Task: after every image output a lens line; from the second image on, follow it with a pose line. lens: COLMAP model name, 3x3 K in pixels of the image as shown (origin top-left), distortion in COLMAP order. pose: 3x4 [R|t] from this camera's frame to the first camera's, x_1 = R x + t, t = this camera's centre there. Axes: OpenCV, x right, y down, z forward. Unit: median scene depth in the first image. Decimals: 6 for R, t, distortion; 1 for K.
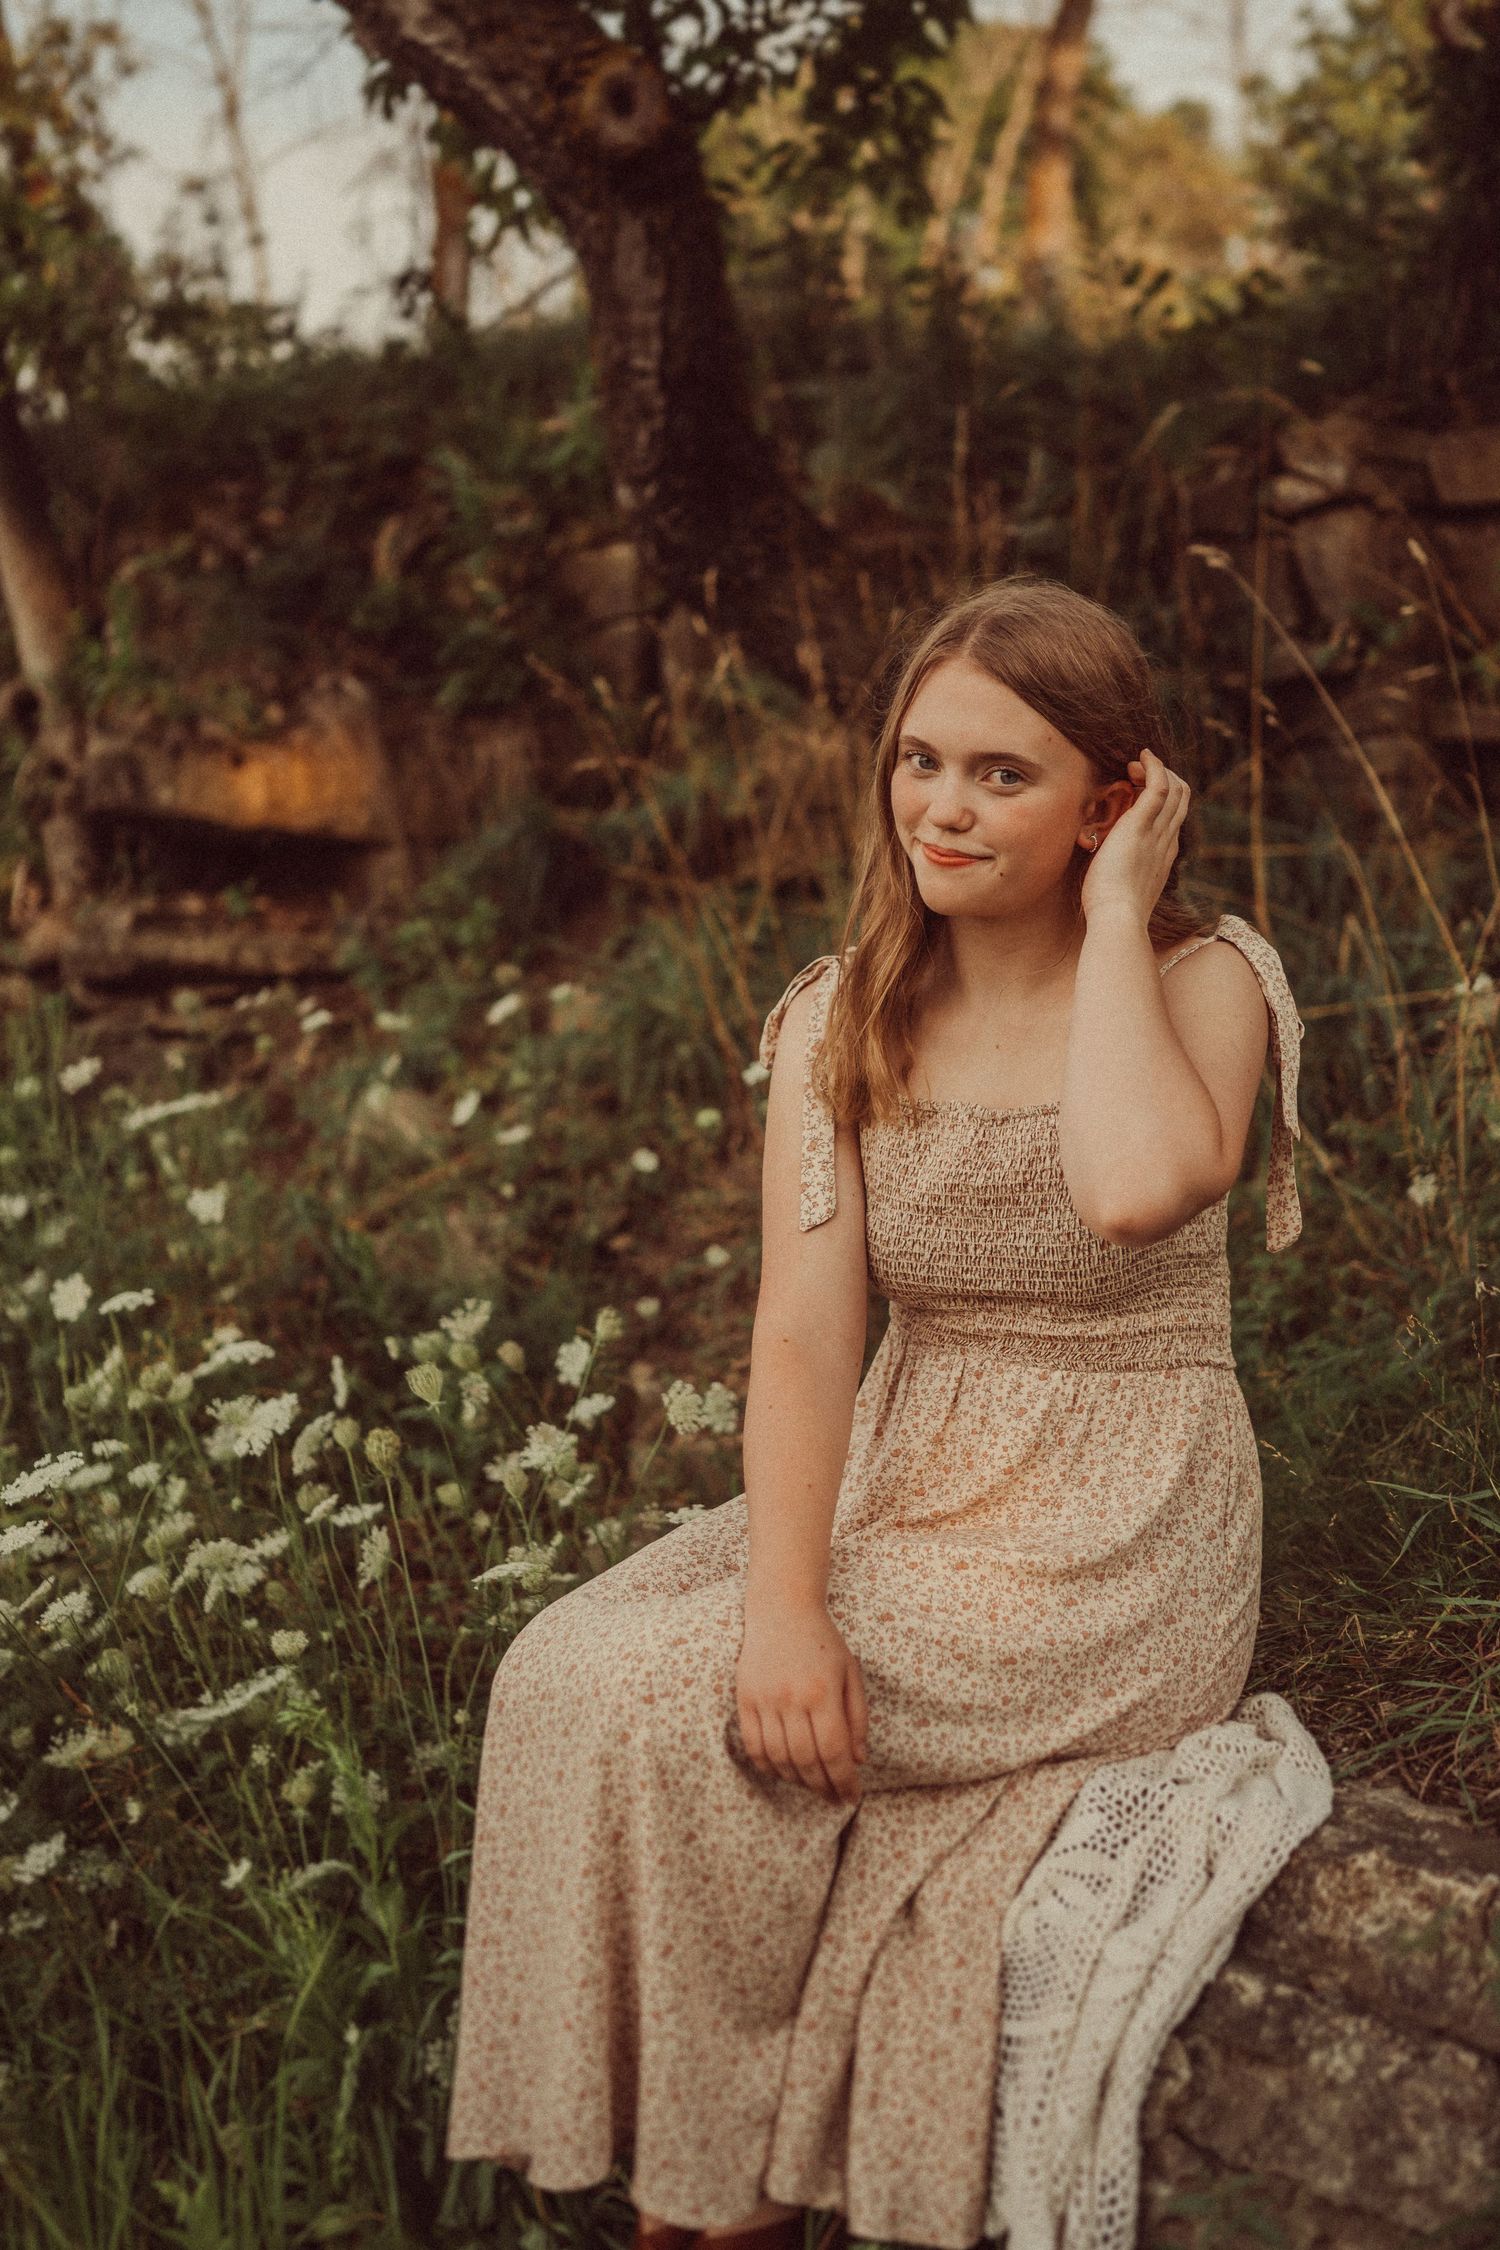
lens RADIAL K [[2215.4, 0, 792.8], [0, 2215.4, 1119.1], [0, 0, 1]] dist [-0.005344, 0.000000]
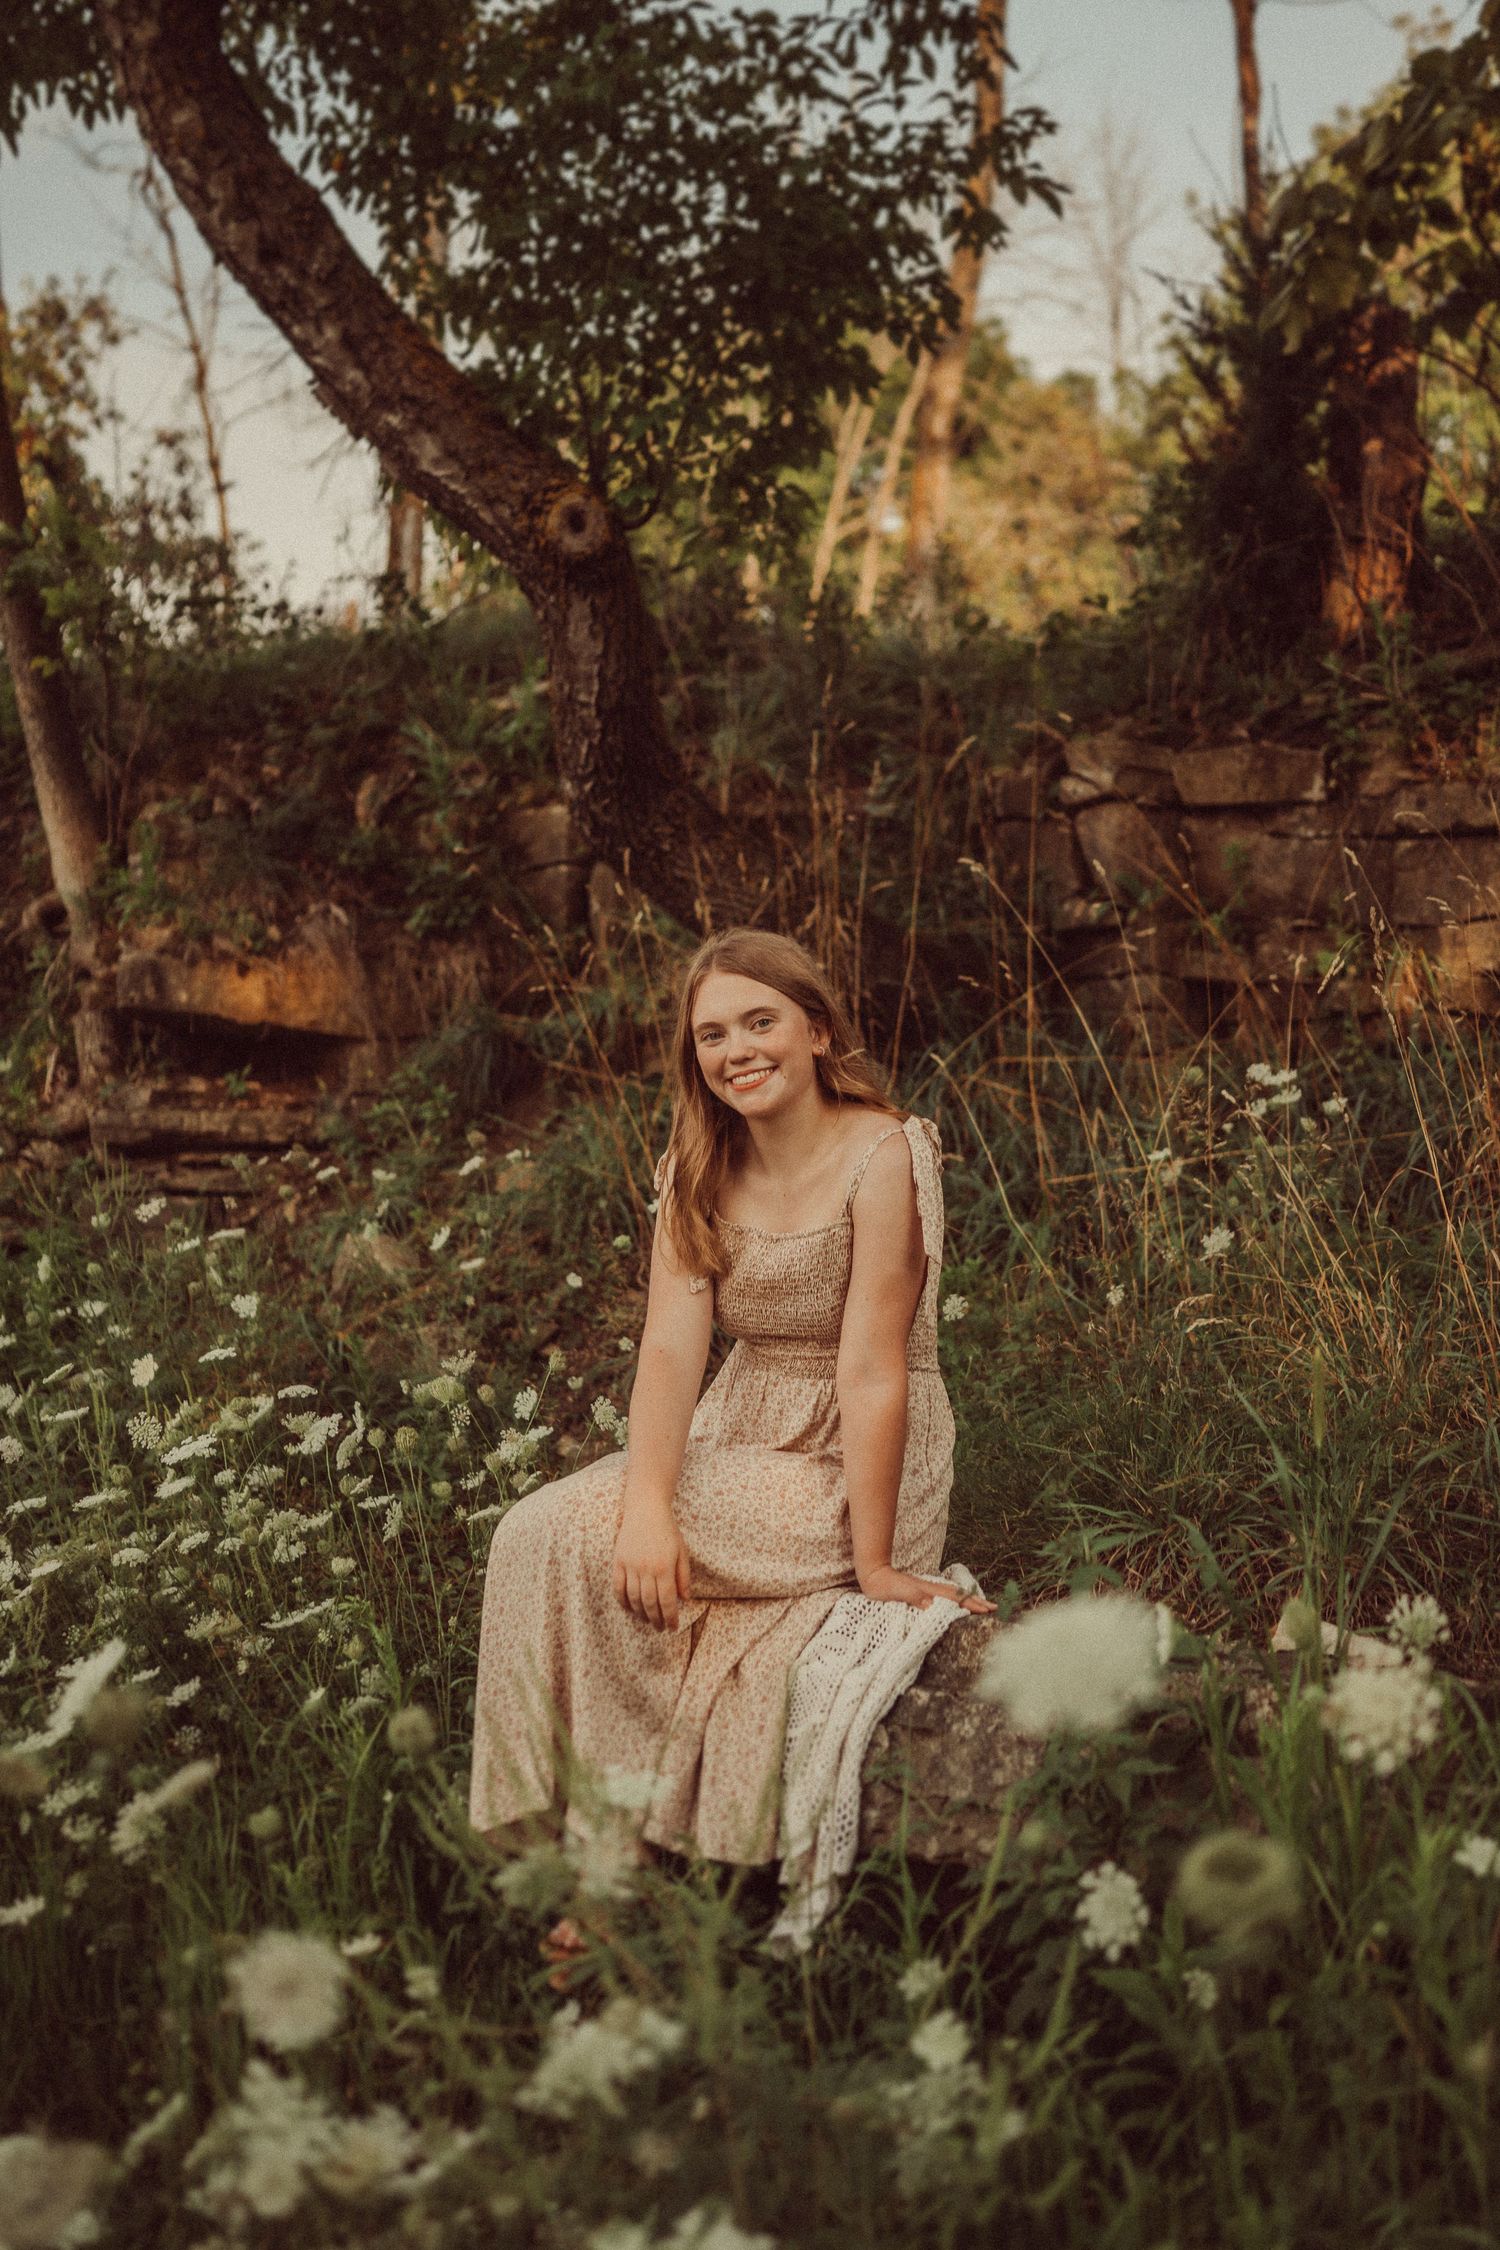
lens RADIAL K [[2215.4, 0, 817.5], [0, 2215.4, 1102.4], [0, 0, 1]] dist [-0.005344, 0.000000]
pose [[0.998459, 0.017933, 0.052515, 0.008527], [-0.012838, 0.995318, -0.095798, 0.038640], [-0.053987, 0.094976, 0.994015, -0.357151]]
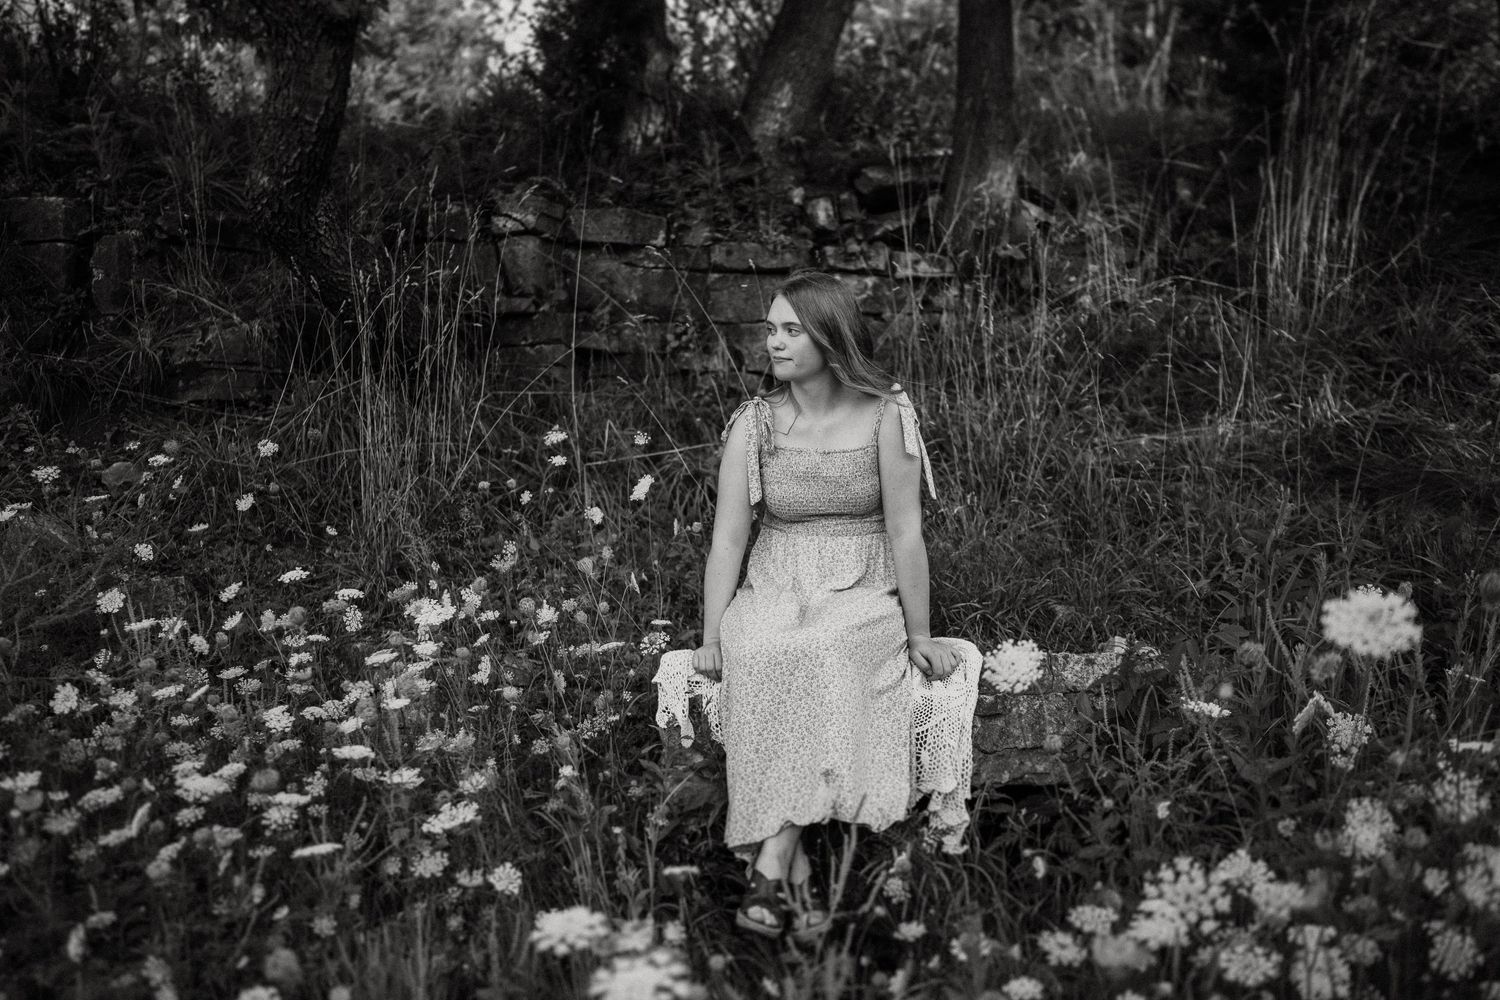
lens RADIAL K [[1477.0, 0, 747.3], [0, 1477.0, 506.7], [0, 0, 1]] dist [-0.005344, 0.000000]
pose [[0.728423, 0.001220, 0.685127, -0.689067], [0.056934, 0.996432, -0.062307, 0.098109], [-0.682758, 0.084393, 0.725754, -0.168163]]
